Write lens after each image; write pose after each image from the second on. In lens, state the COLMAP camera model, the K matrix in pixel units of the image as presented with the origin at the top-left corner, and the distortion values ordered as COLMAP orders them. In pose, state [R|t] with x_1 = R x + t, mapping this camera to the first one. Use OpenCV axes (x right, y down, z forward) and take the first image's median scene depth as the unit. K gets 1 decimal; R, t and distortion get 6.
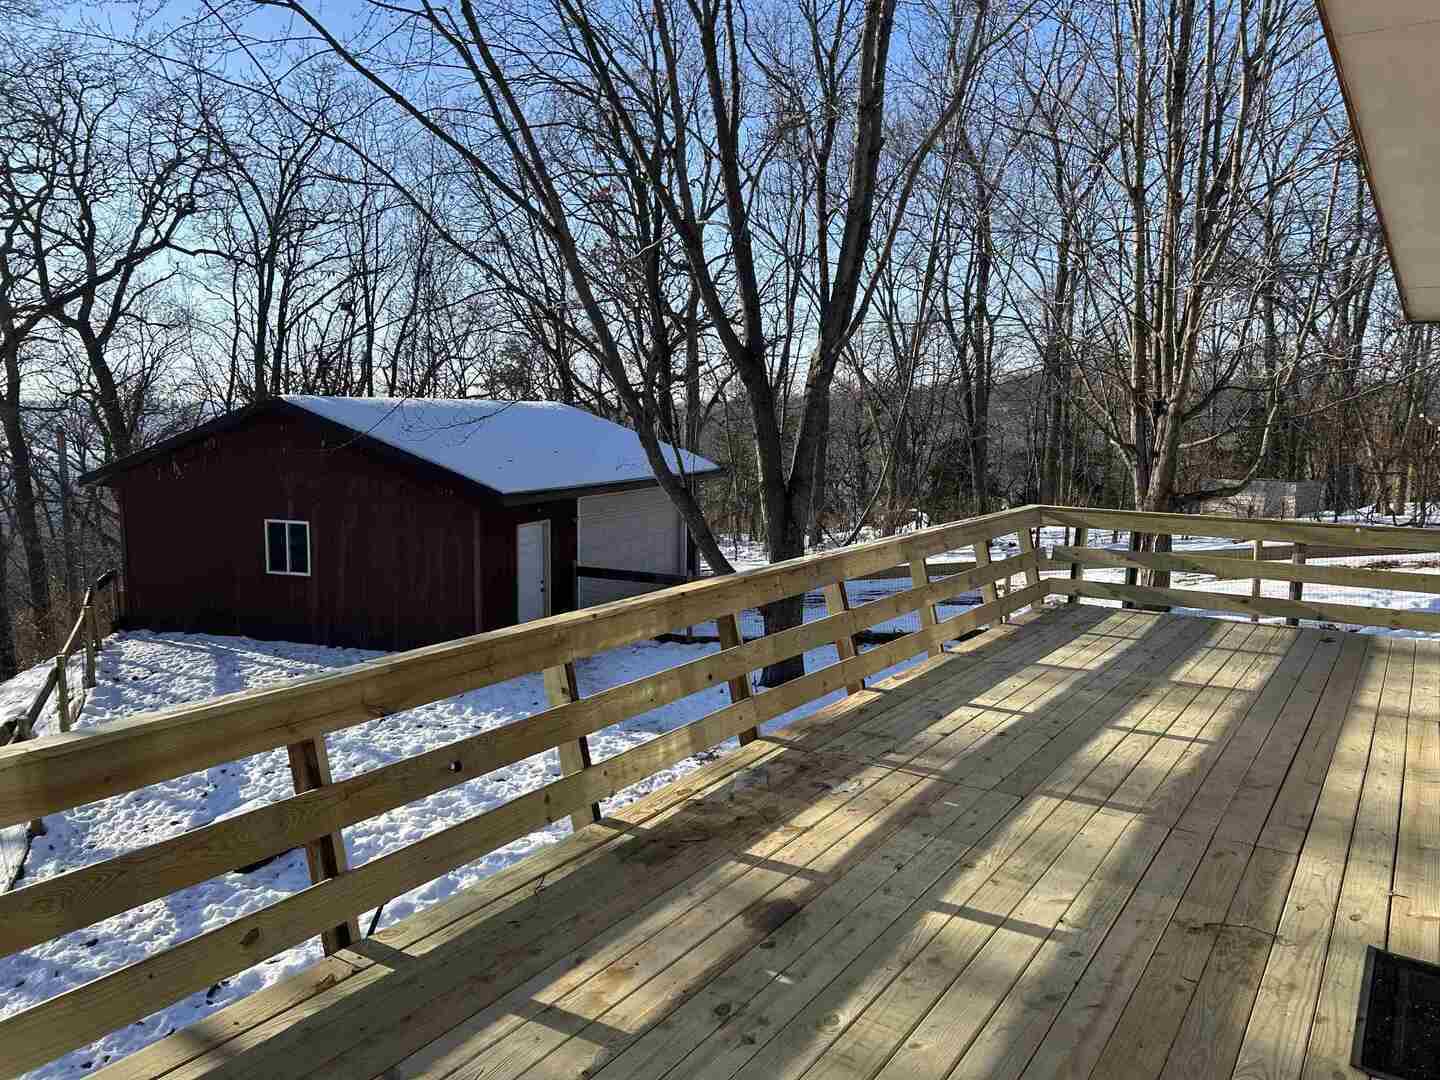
lens RADIAL K [[1086.5, 0, 720.0], [0, 1086.5, 540.0], [0, 0, 1]] dist [0.029149, -0.048714]
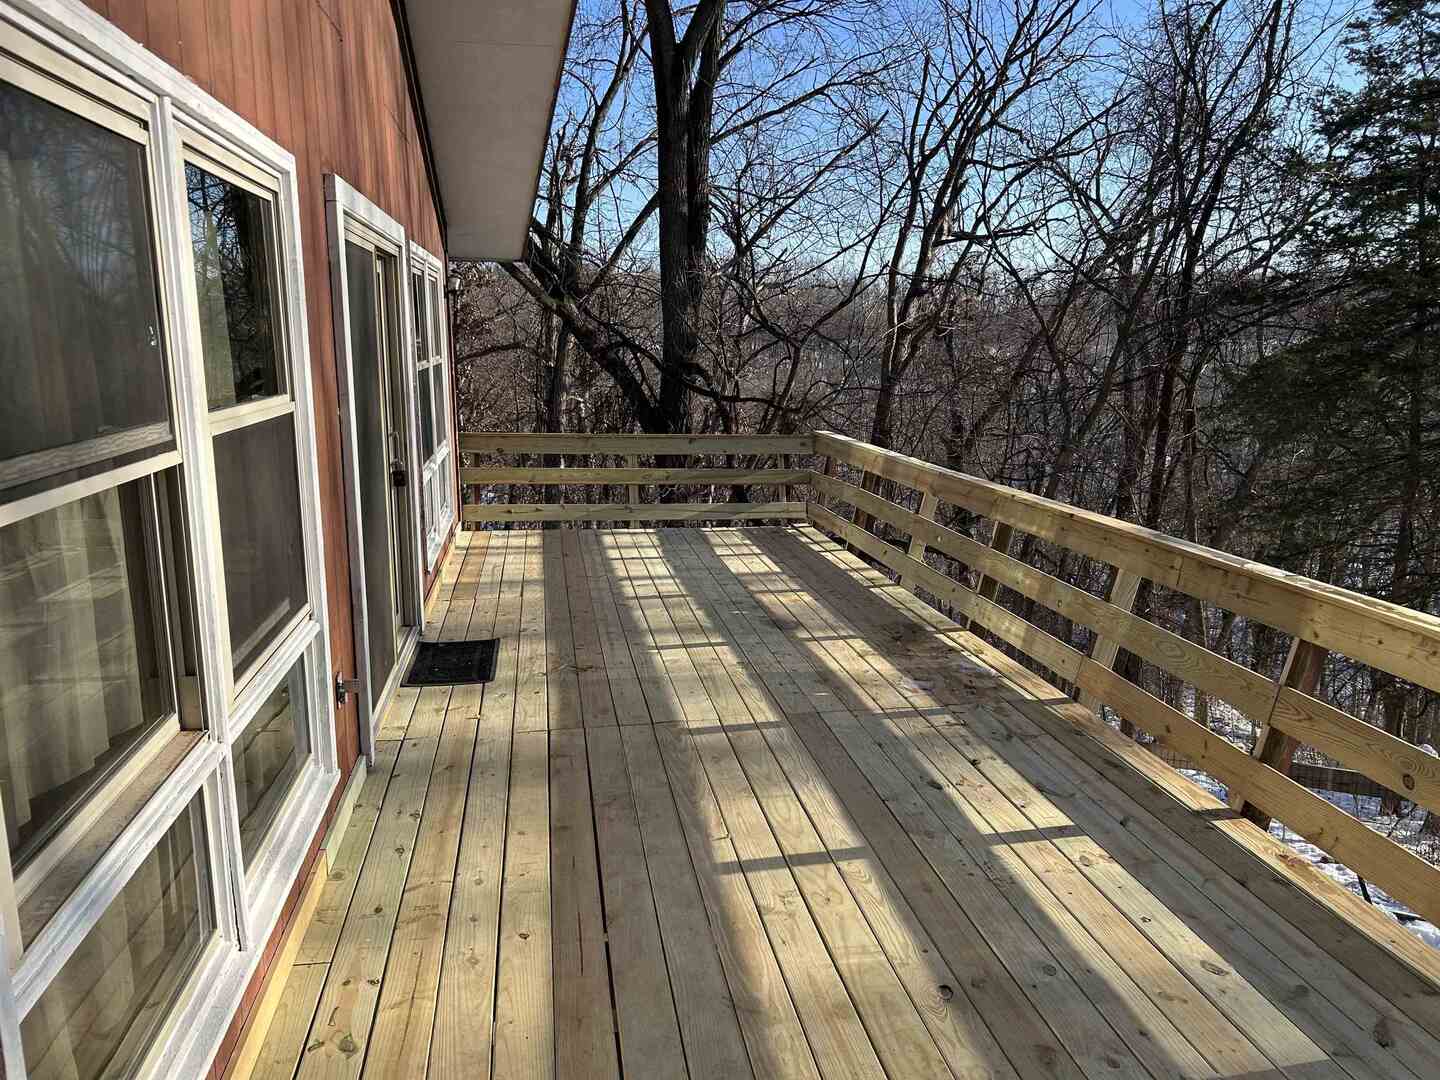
lens RADIAL K [[1086.5, 0, 720.0], [0, 1086.5, 540.0], [0, 0, 1]] dist [0.029149, -0.048714]
pose [[-0.736510, 0.119928, -0.665711, 1.157681], [-0.086264, 0.959469, 0.268287, -0.230441], [0.670904, 0.255023, -0.696313, 1.901468]]
